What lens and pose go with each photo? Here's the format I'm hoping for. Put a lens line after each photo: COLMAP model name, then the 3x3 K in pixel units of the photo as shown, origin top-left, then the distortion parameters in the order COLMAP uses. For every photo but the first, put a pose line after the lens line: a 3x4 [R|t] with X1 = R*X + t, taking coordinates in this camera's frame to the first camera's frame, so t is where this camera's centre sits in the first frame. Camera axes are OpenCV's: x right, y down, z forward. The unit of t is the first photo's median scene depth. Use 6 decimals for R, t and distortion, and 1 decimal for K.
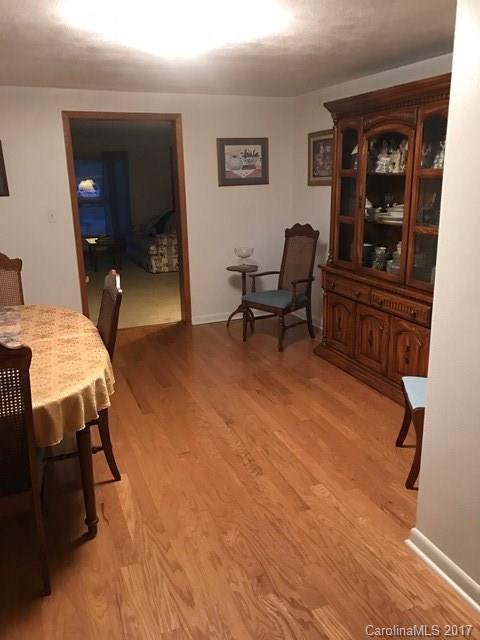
lens RADIAL K [[531.0, 0, 240.0], [0, 531.0, 320.0], [0, 0, 1]] dist [0.007332, 0.005086]
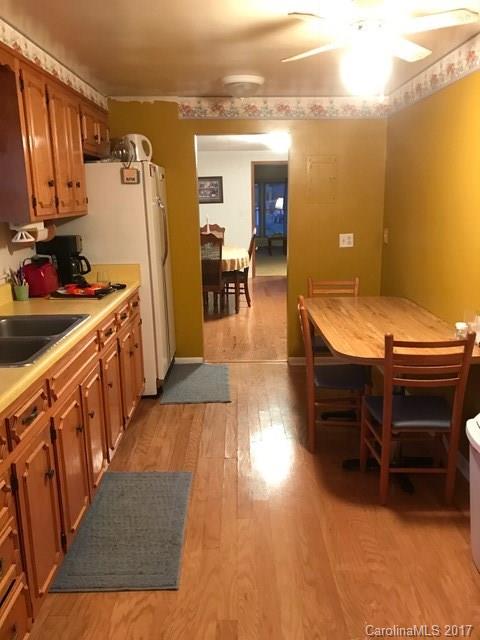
lens RADIAL K [[531.0, 0, 240.0], [0, 531.0, 320.0], [0, 0, 1]] dist [0.007332, 0.005086]
pose [[0.930853, 0.089935, -0.354153, 0.675543], [-0.102291, 0.994621, -0.016284, 0.420110], [0.350784, 0.051384, 0.935046, -1.497799]]
